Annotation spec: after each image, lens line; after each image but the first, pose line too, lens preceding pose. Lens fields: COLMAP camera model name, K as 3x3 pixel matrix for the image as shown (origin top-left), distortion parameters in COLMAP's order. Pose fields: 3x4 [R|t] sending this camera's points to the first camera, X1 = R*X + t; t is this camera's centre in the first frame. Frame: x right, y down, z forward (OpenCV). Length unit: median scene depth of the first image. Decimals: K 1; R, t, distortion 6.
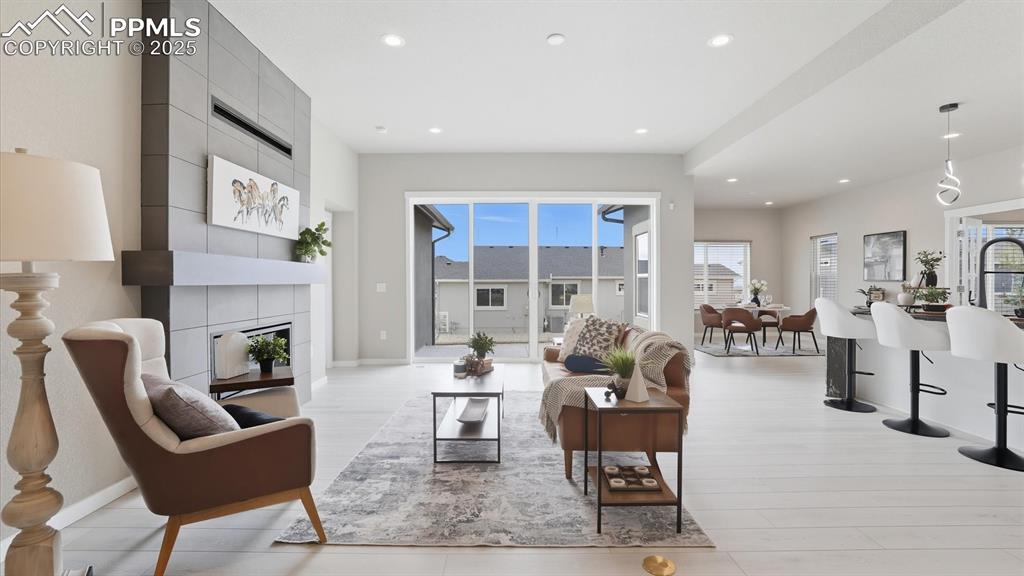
lens RADIAL K [[444.6, 0, 503.5], [0, 444.6, 281.4], [0, 0, 1]] dist [-0.035523, 0.000162]
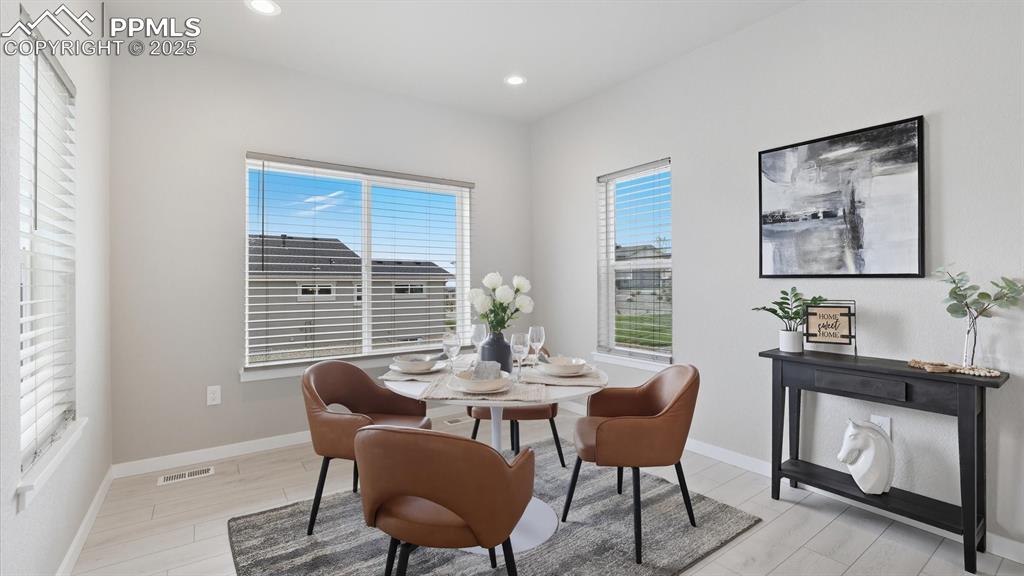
lens RADIAL K [[444.6, 0, 503.5], [0, 444.6, 281.4], [0, 0, 1]] dist [-0.035523, 0.000162]
pose [[0.822140, -0.000633, 0.569284, 0.426079], [0.001862, 0.999997, -0.001577, 0.001982], [-0.569282, 0.002357, 0.822139, 0.780536]]
